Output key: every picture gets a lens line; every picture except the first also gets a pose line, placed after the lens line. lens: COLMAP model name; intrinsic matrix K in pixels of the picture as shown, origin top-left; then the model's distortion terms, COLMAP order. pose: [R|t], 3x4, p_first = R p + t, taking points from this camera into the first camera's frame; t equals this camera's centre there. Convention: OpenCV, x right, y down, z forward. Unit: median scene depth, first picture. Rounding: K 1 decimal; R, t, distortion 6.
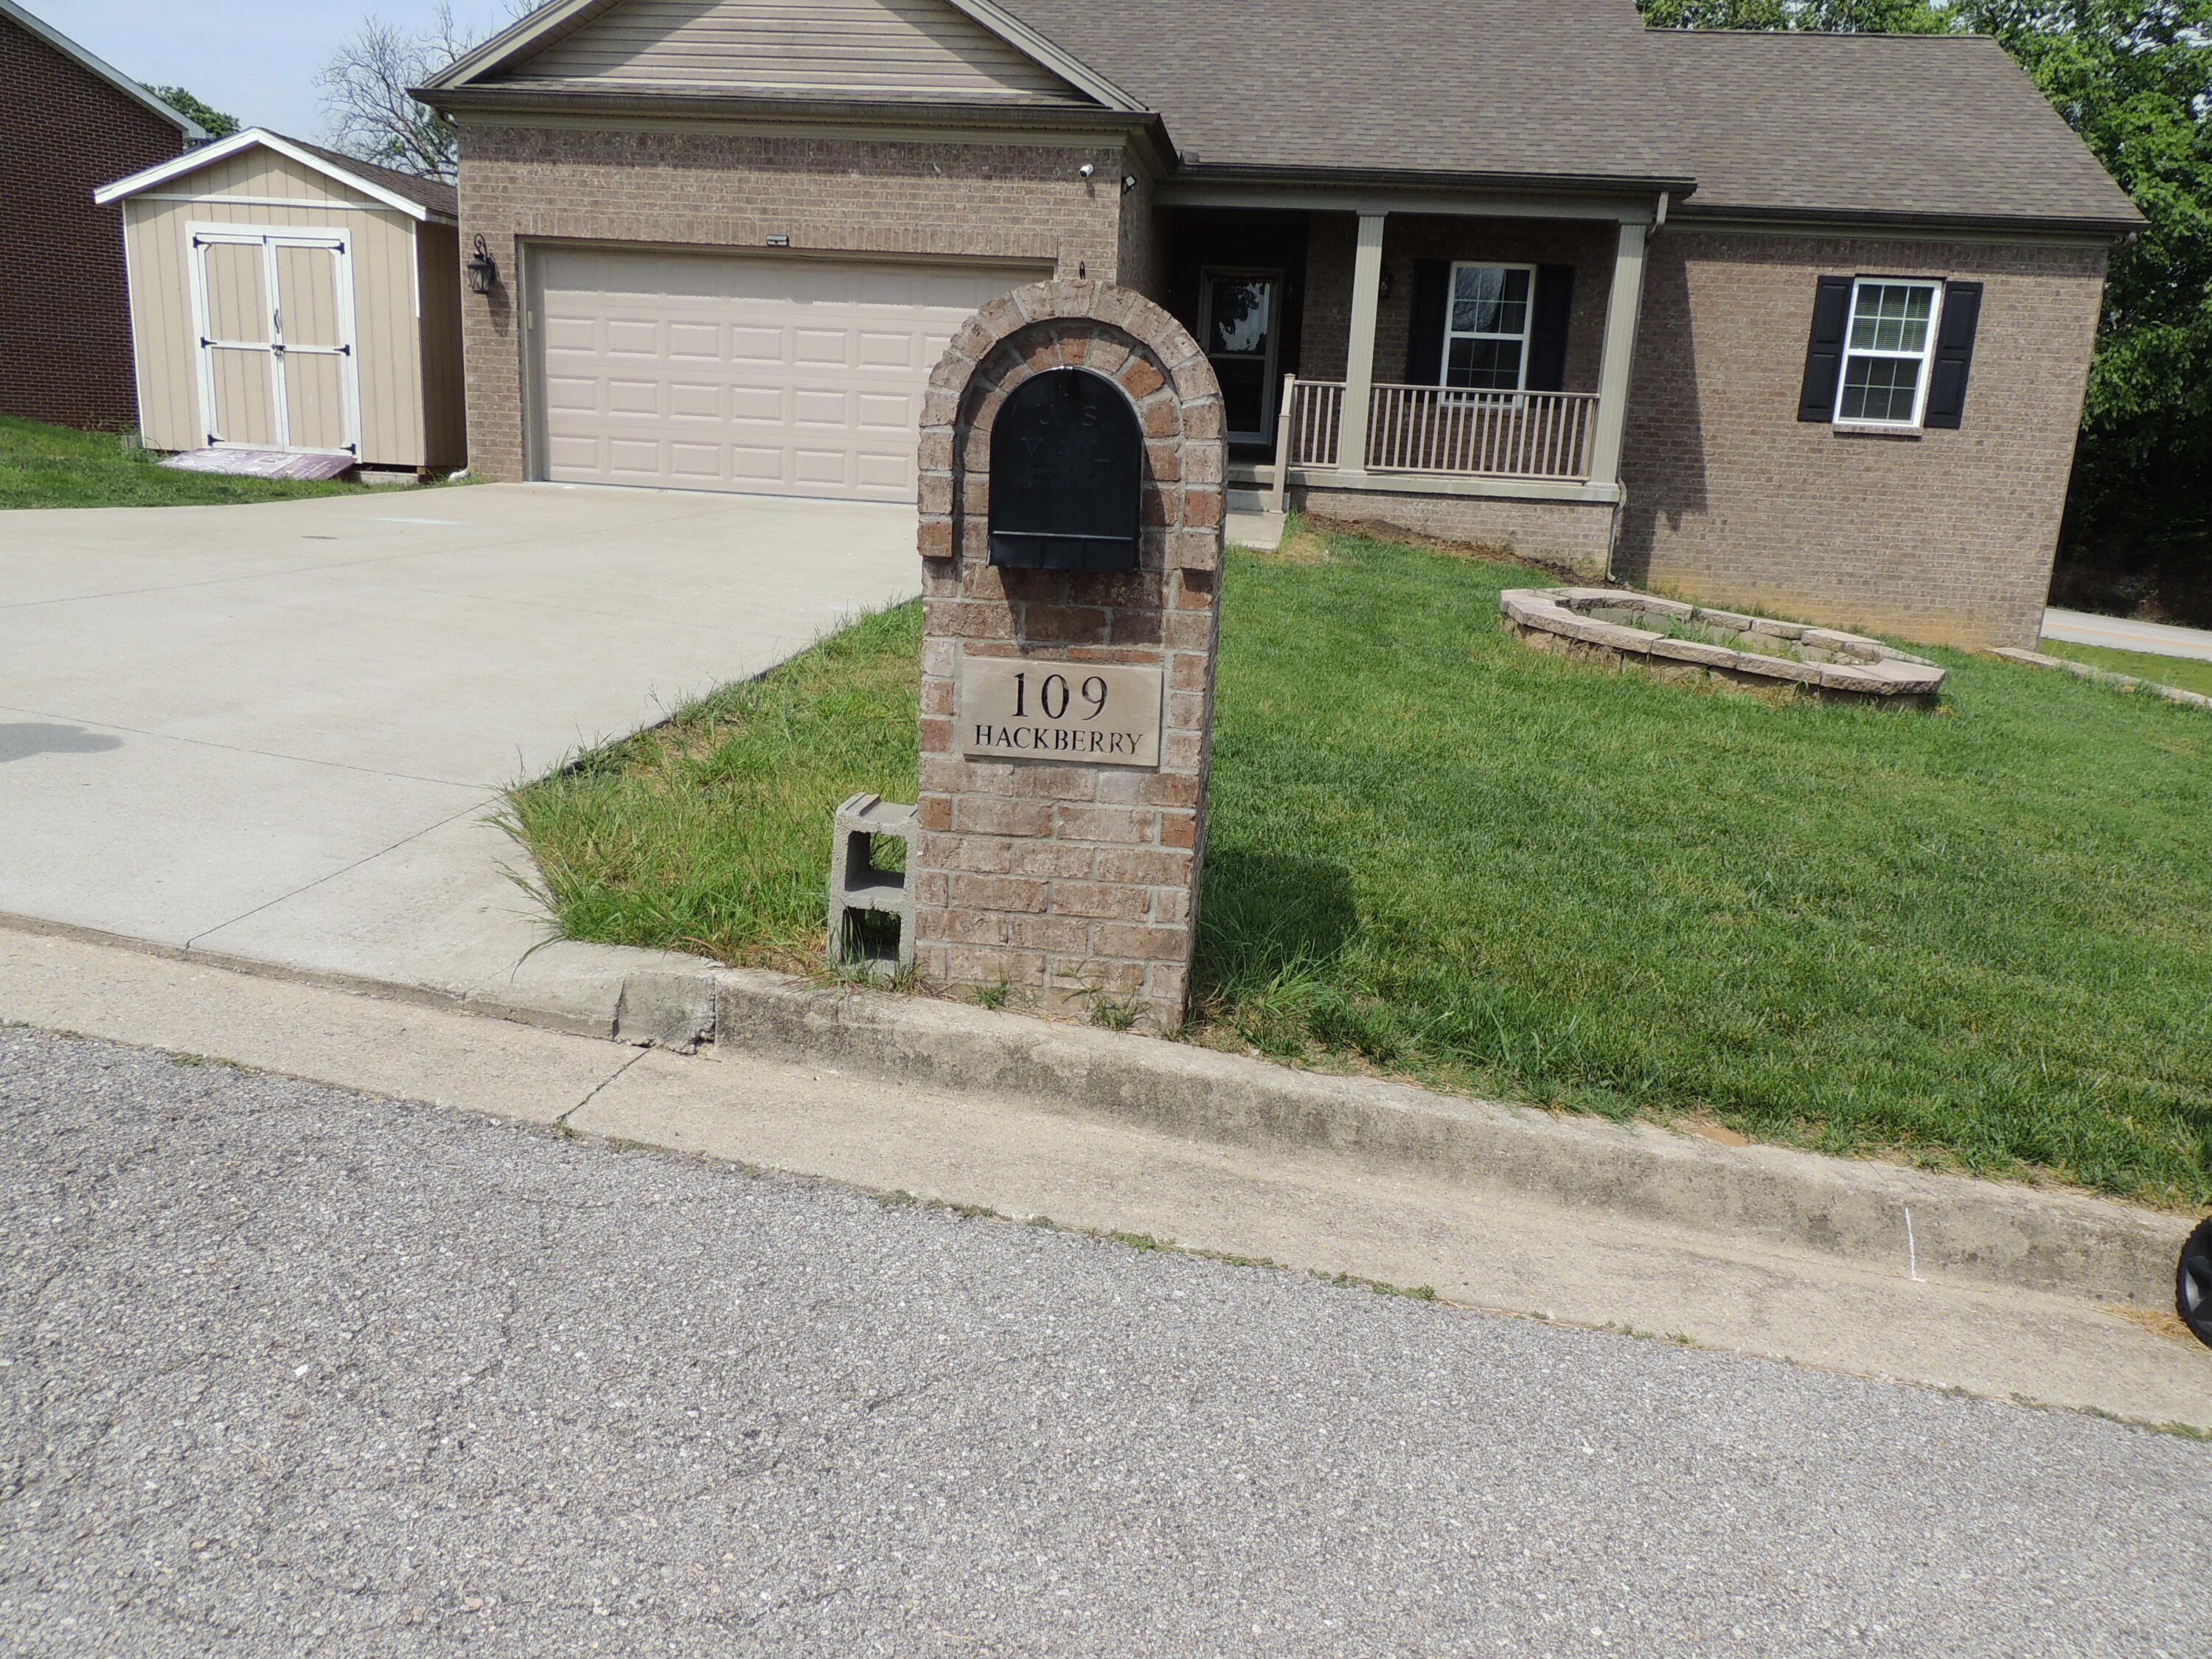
lens RADIAL K [[1557.9, 0, 1099.4], [0, 1557.9, 827.9], [0, 0, 1]] dist [-0.025699, 0.004181]
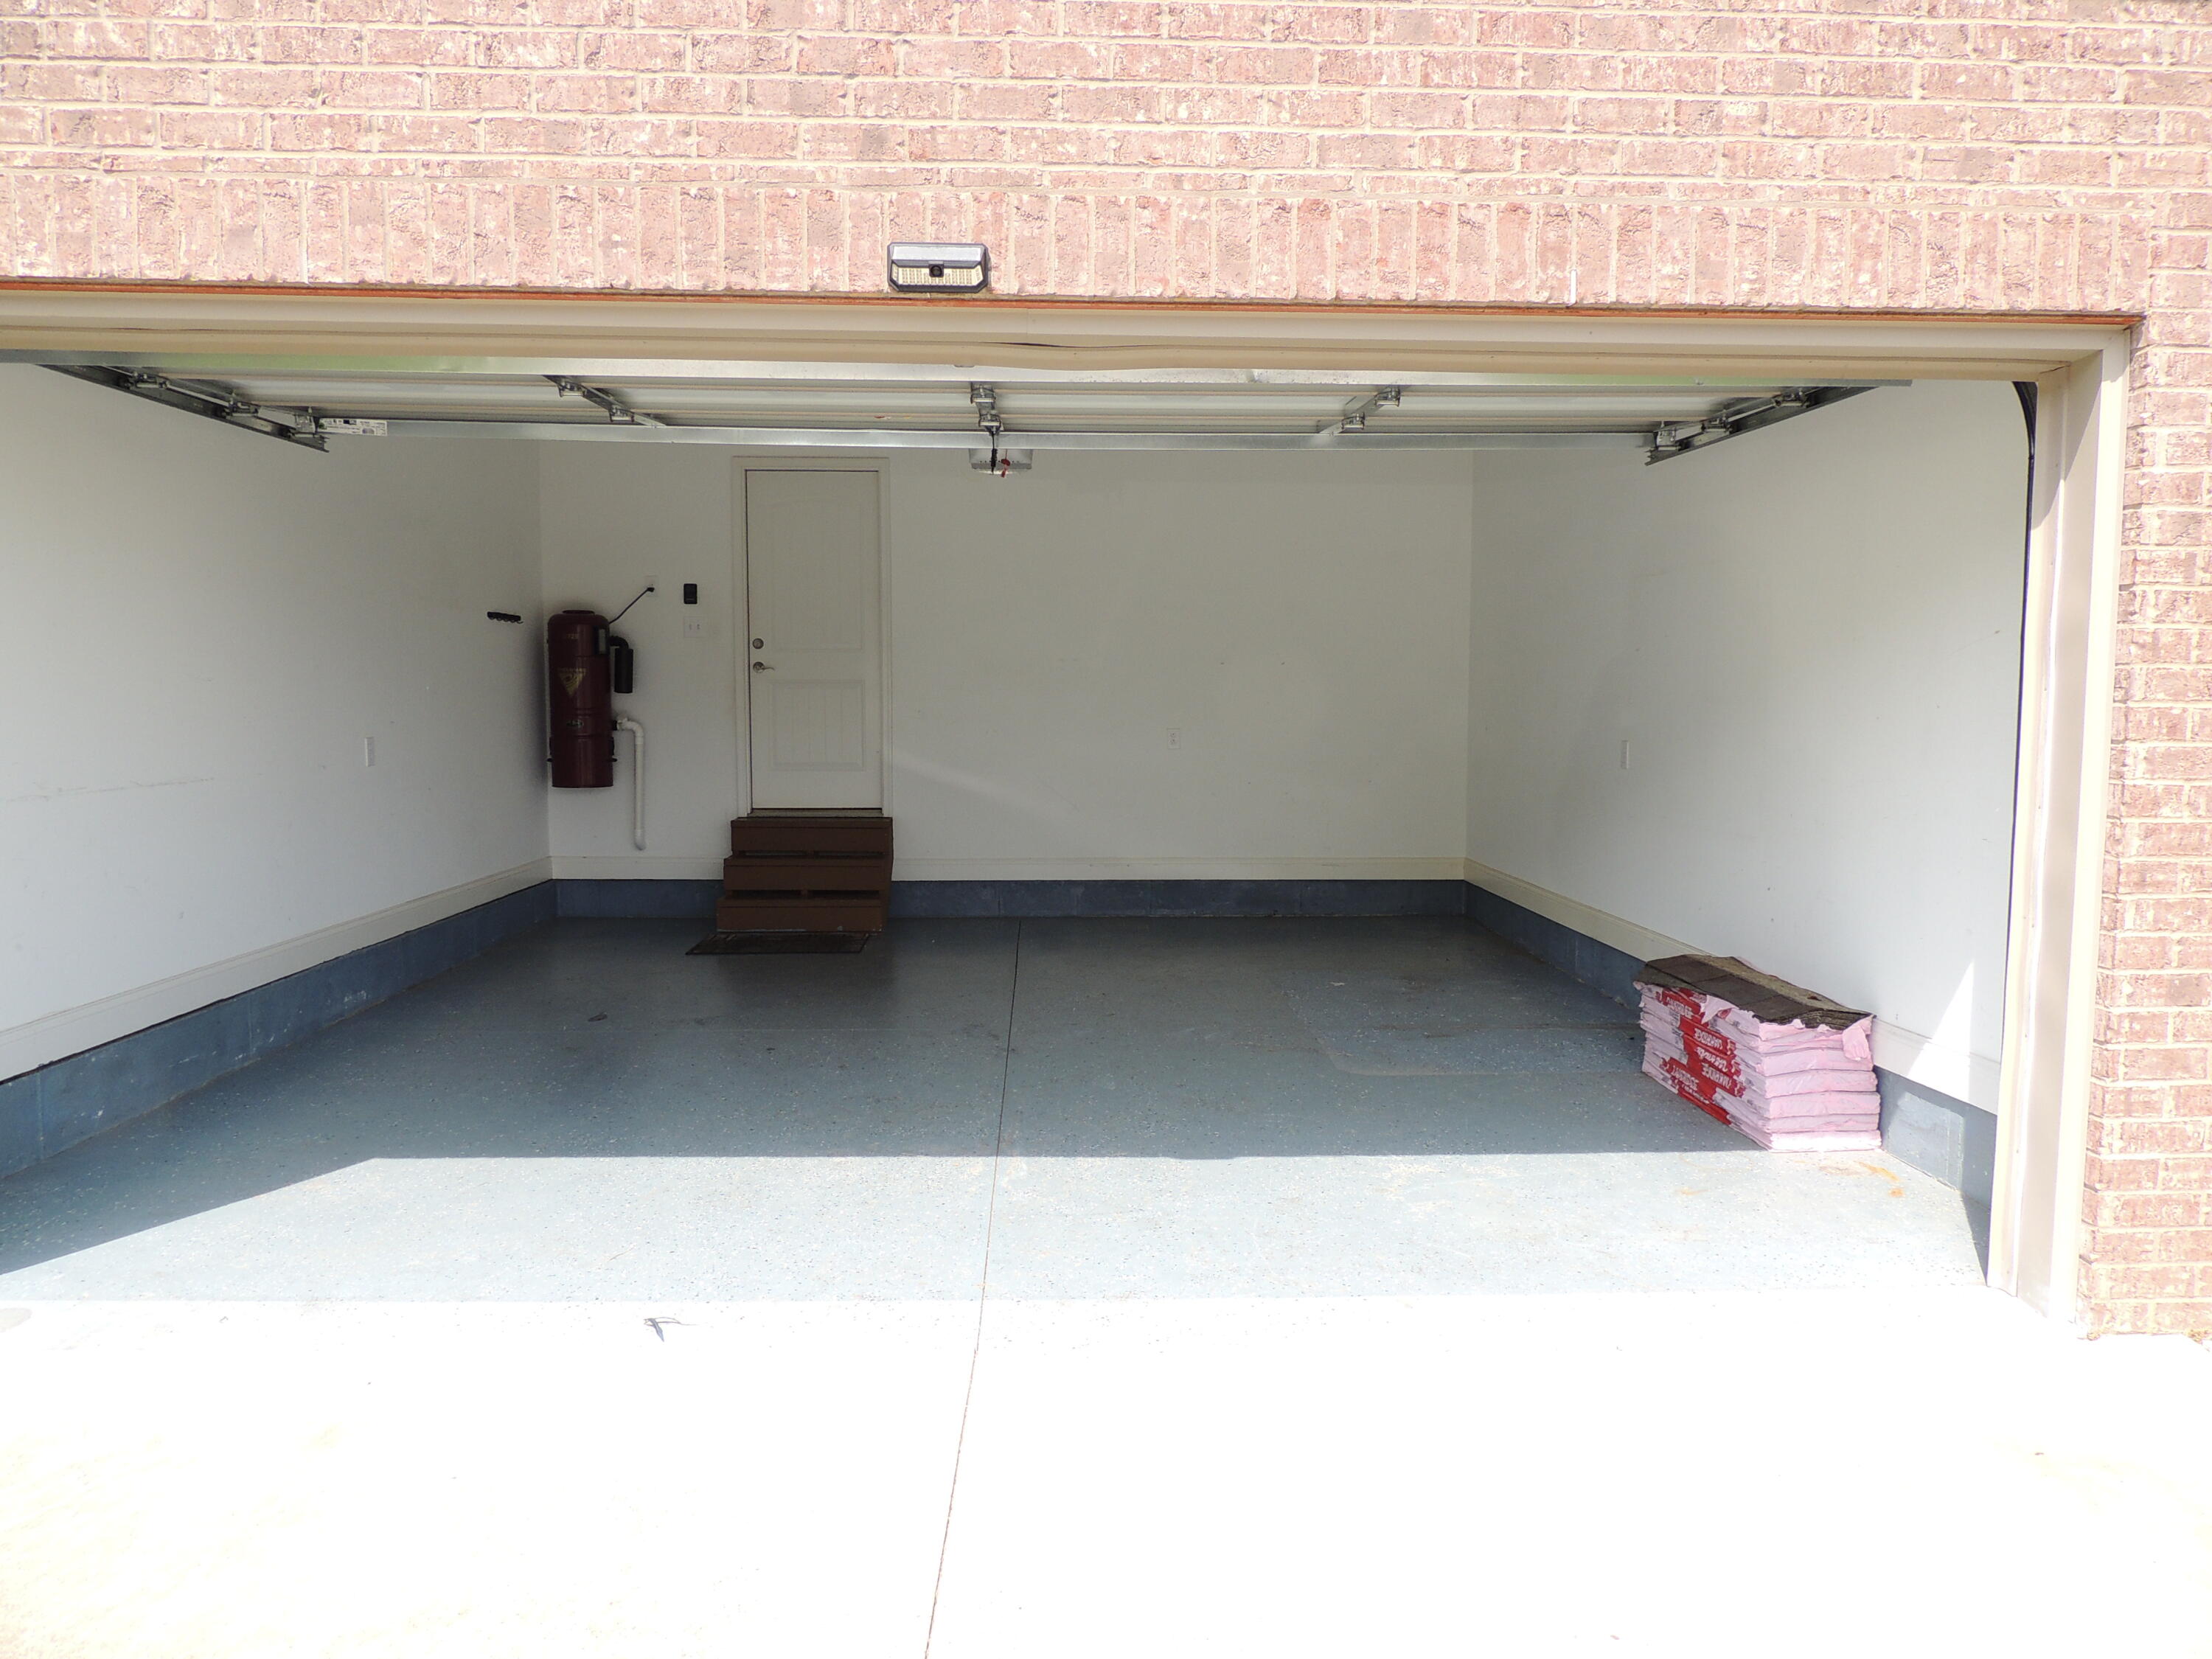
lens RADIAL K [[1557.9, 0, 1099.4], [0, 1557.9, 827.9], [0, 0, 1]] dist [-0.025699, 0.004181]
pose [[0.985362, -0.064443, 0.157823, -0.189168], [0.090325, 0.982524, -0.162750, -0.218048], [-0.144577, 0.174623, 0.973963, 0.663695]]
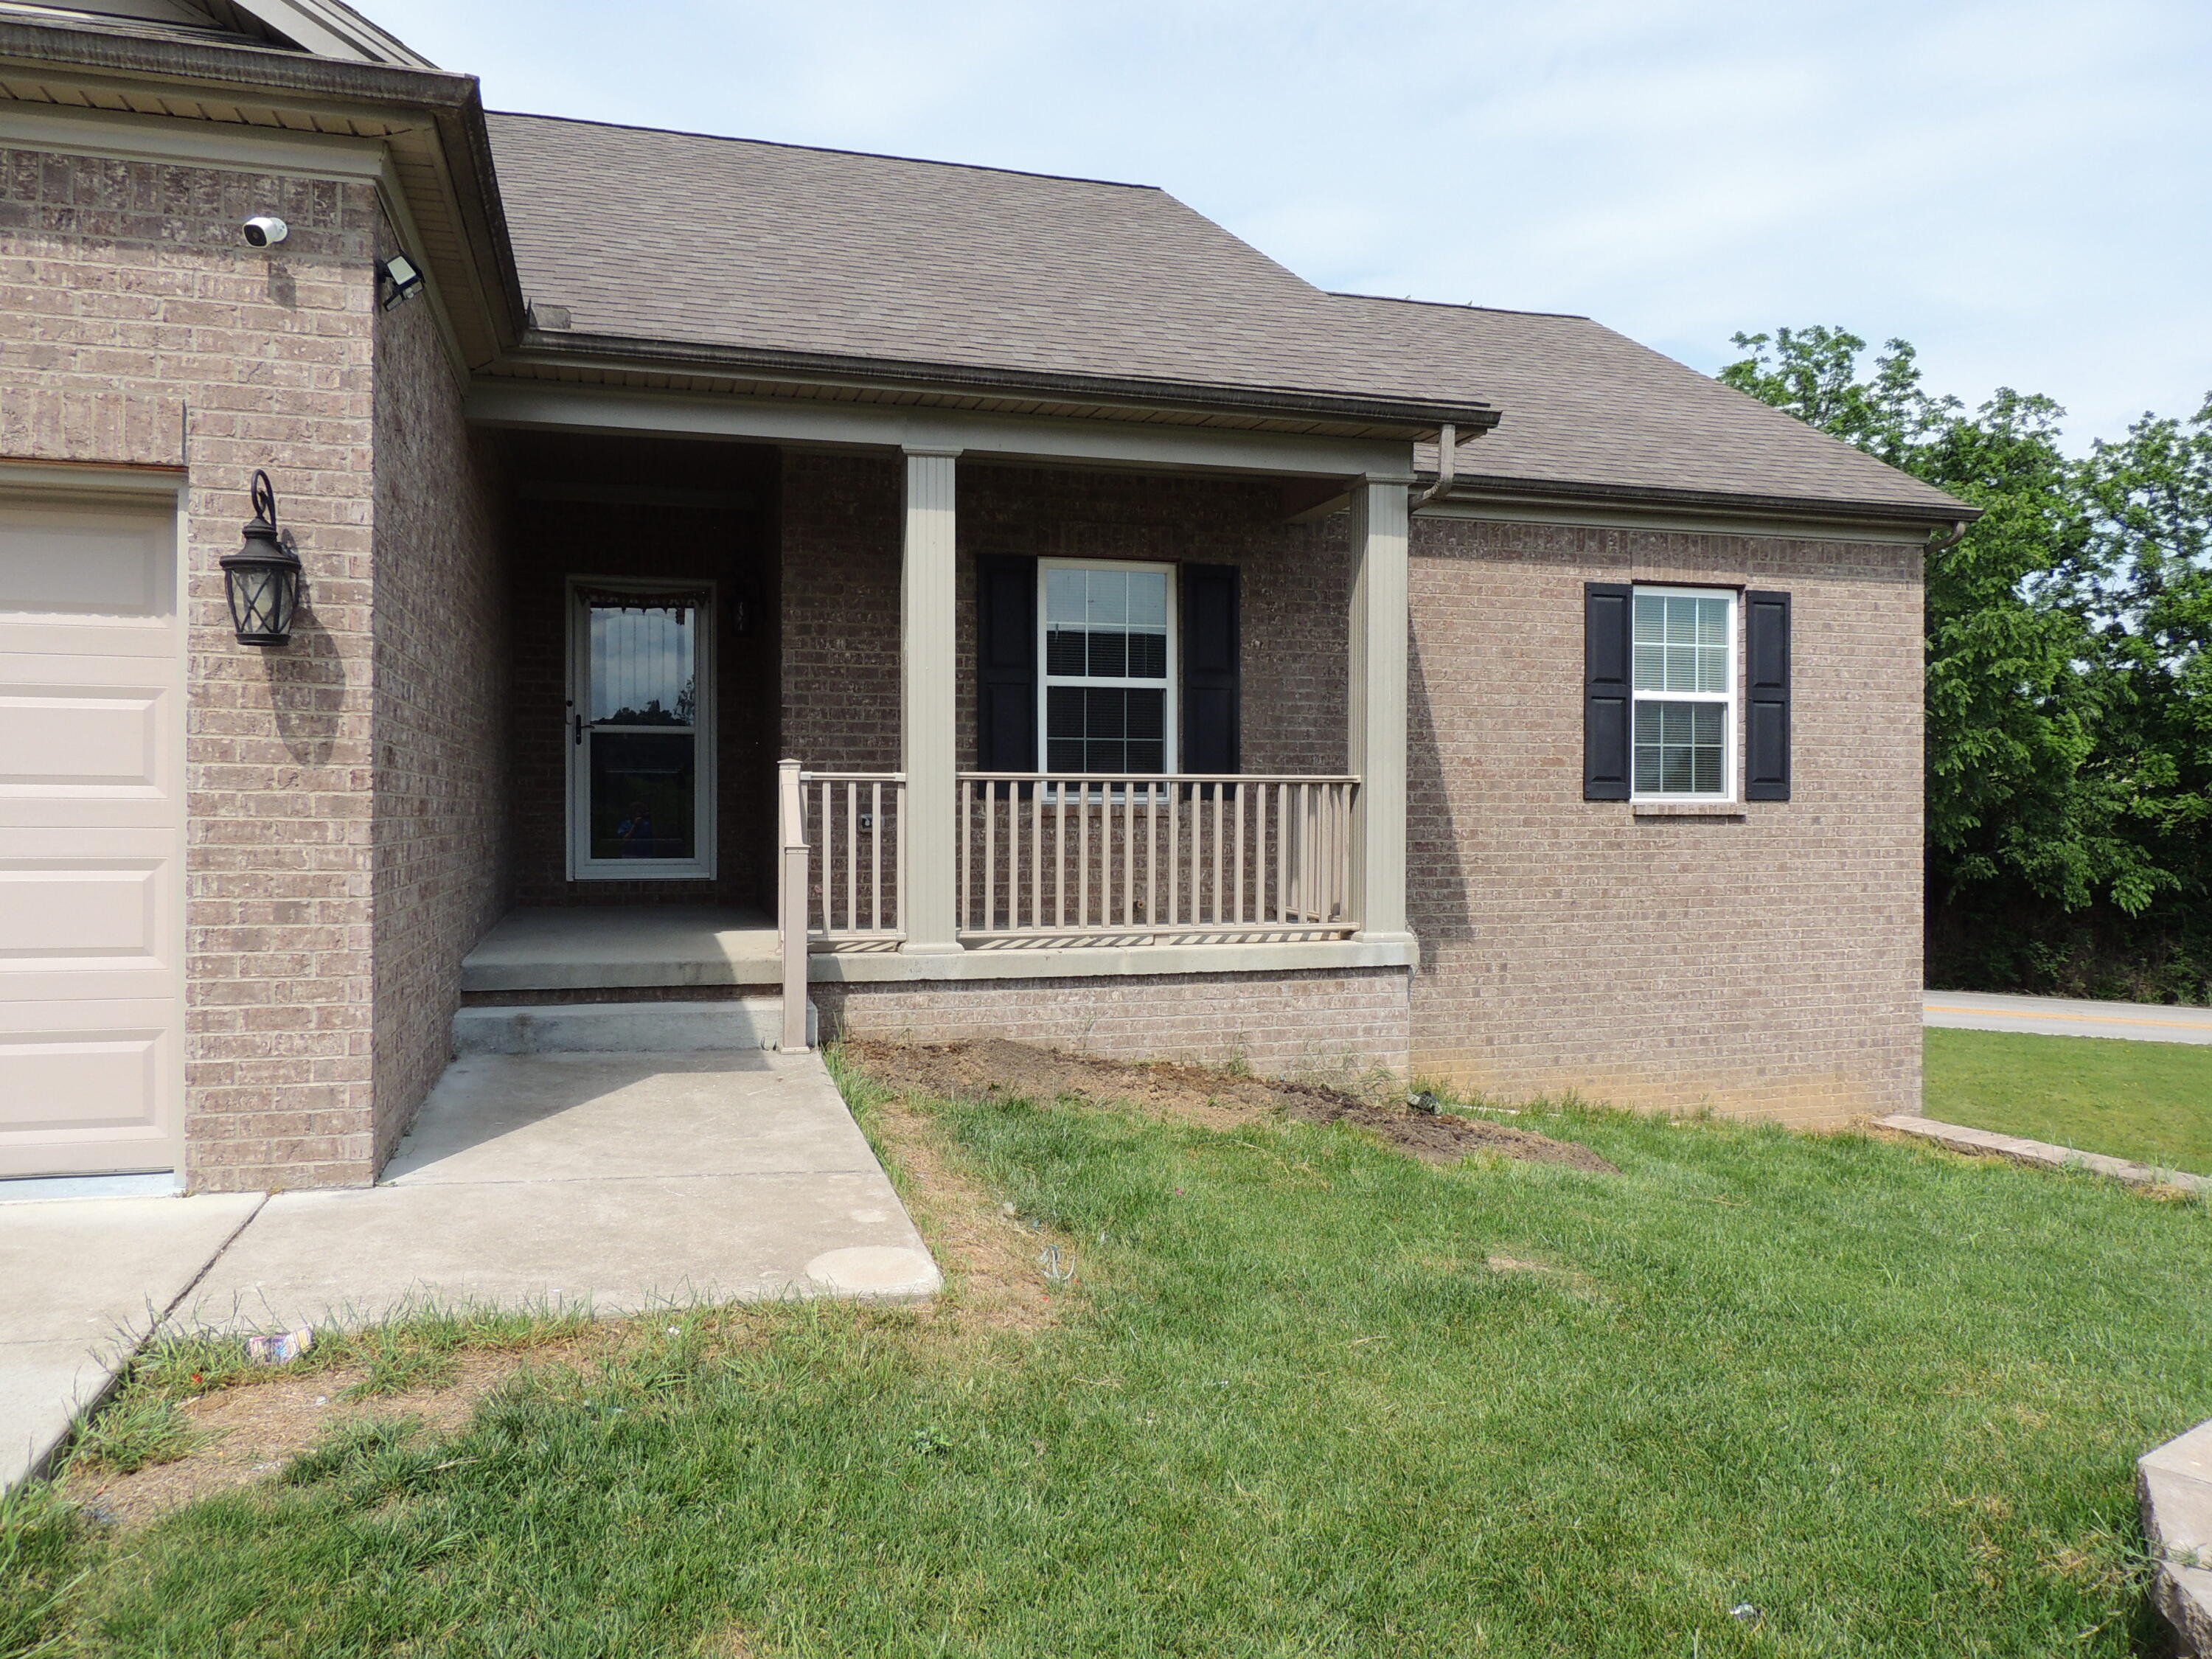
lens RADIAL K [[1557.9, 0, 1099.4], [0, 1557.9, 827.9], [0, 0, 1]] dist [-0.025699, 0.004181]
pose [[0.914598, -0.050328, 0.401220, 0.014263], [0.141124, 0.969563, -0.200080, -0.157263], [-0.378939, 0.239615, 0.893862, 0.522654]]
